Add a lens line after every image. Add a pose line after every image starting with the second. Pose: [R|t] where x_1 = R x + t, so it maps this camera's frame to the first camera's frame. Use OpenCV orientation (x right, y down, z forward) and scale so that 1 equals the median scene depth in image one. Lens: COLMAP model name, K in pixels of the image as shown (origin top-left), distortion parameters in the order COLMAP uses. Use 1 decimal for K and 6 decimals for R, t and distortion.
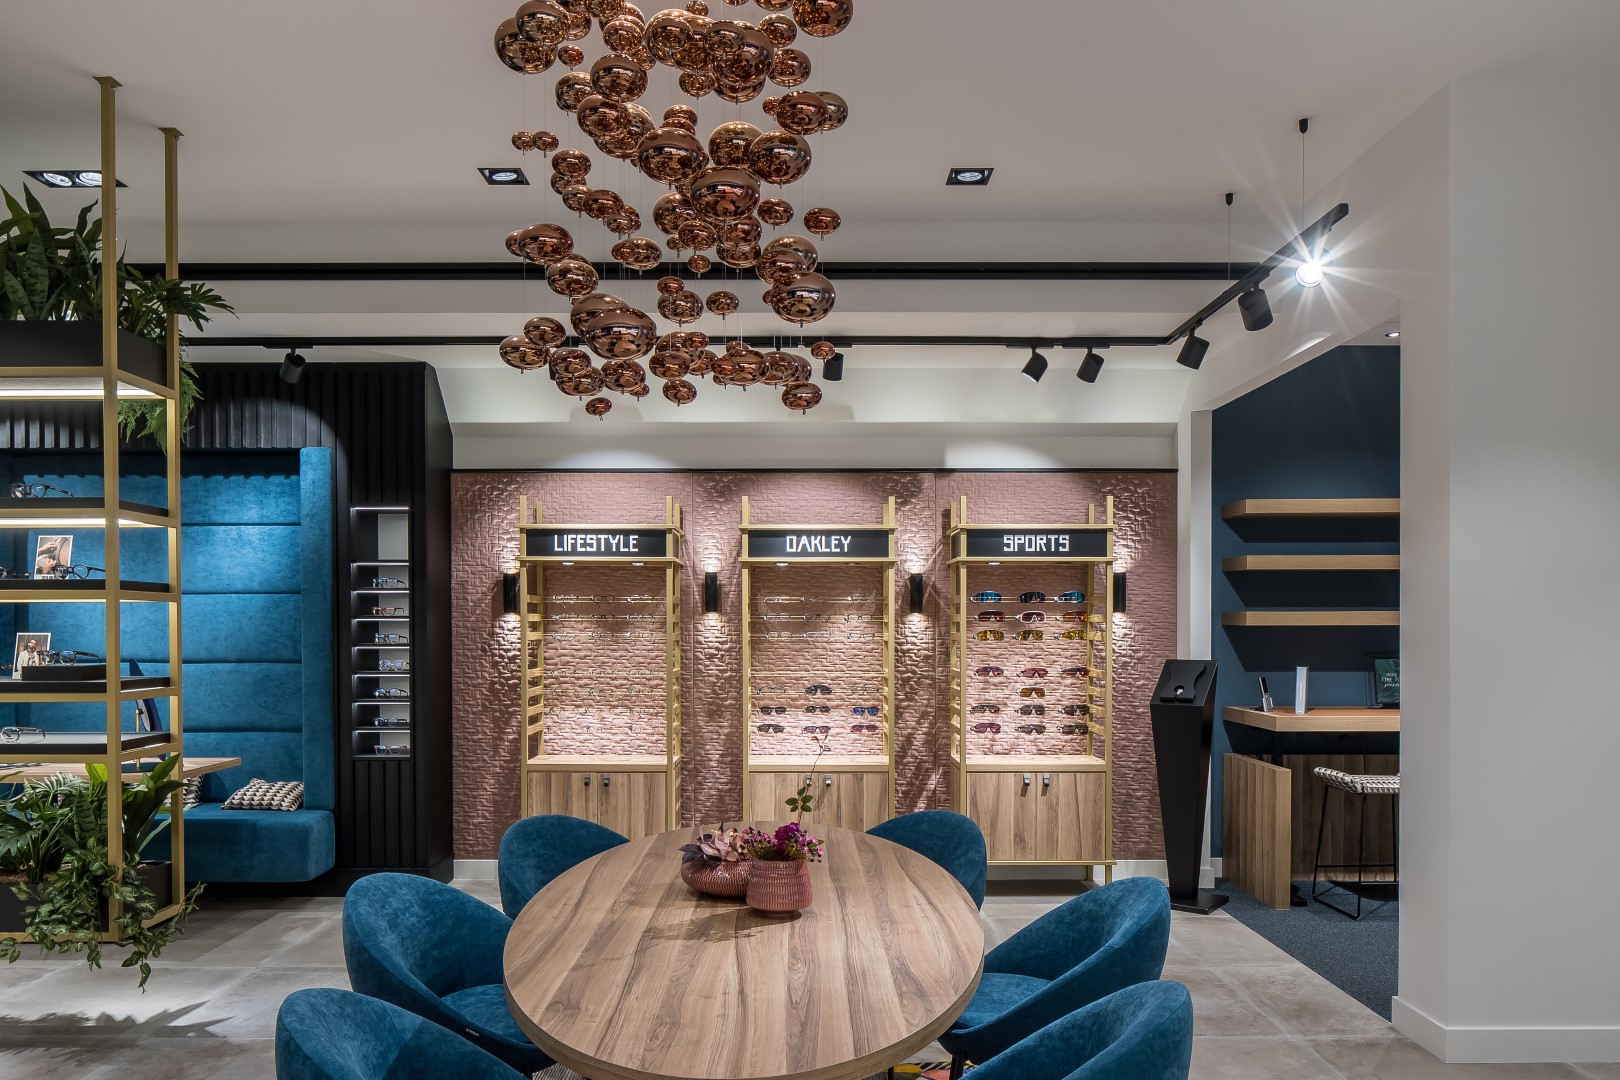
lens RADIAL K [[1117.4, 0, 805.6], [0, 1117.4, 639.2], [0, 0, 1]] dist [-0.004828, 0.000888]
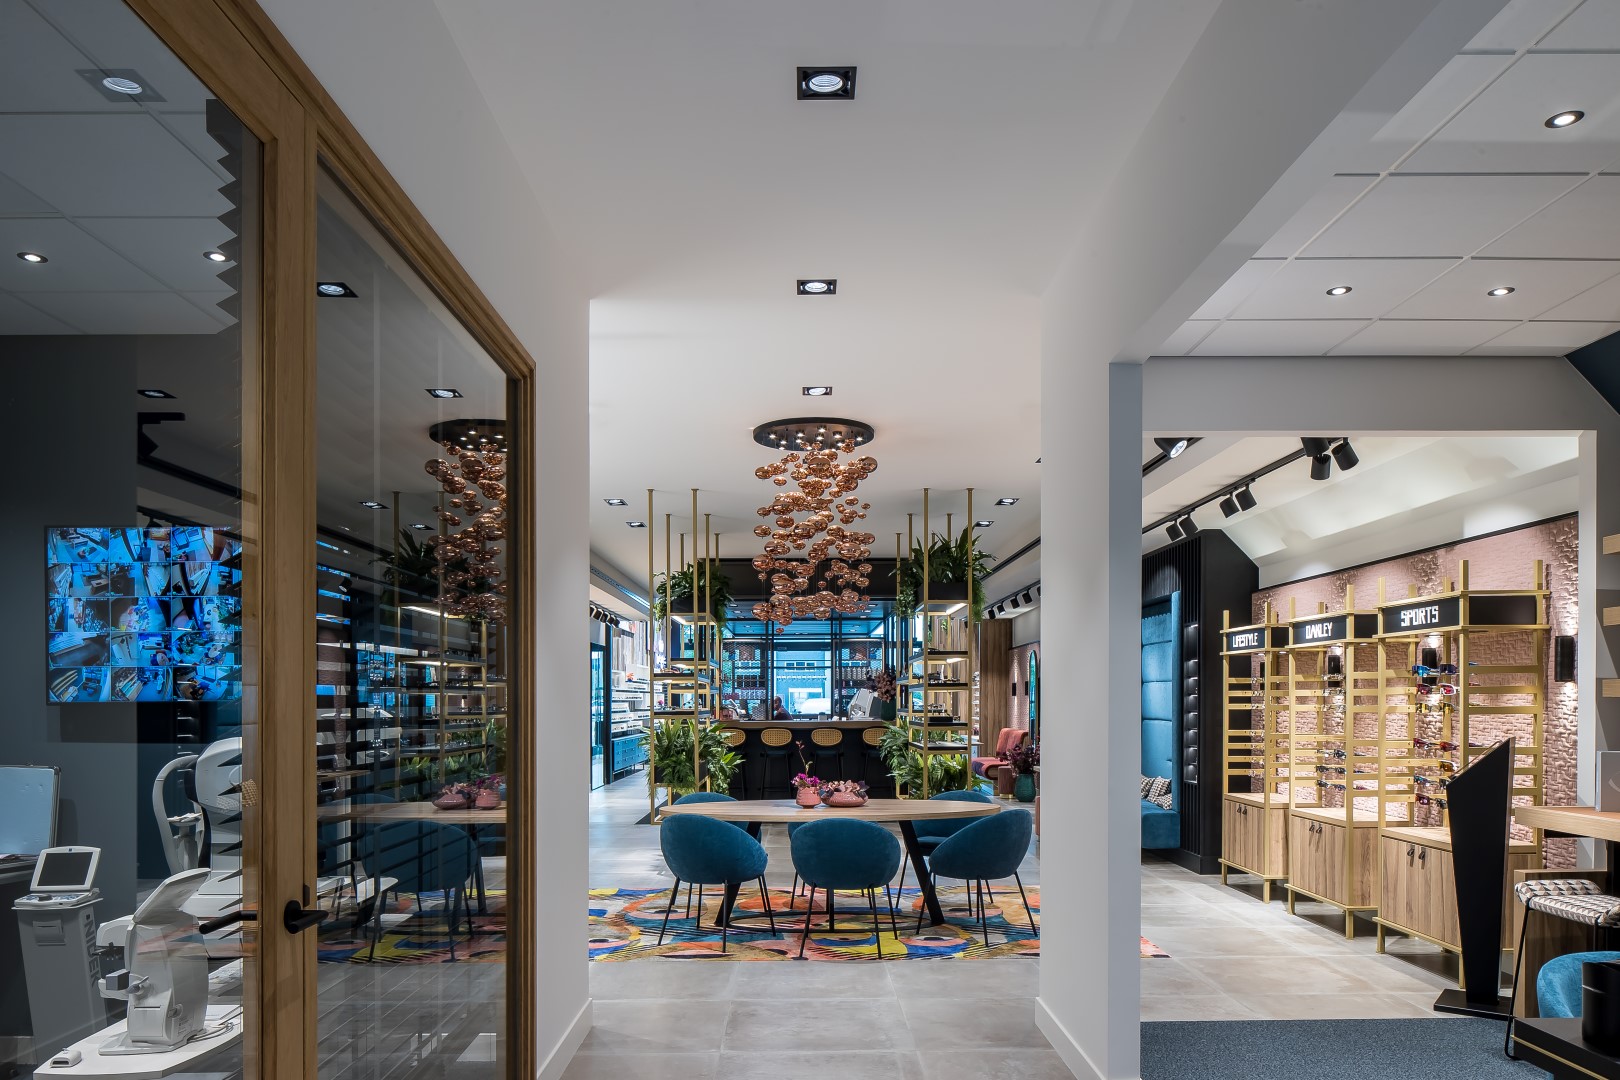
lens RADIAL K [[1121.0, 0, 809.7], [0, 1121.0, 708.8], [0, 0, 1]] dist [-0.001166, 0.000026]
pose [[0.008727, 0.005883, -0.999945, 1.205047], [-0.006001, 0.999965, 0.005831, -0.005526], [0.999944, 0.005950, 0.008762, 0.442434]]
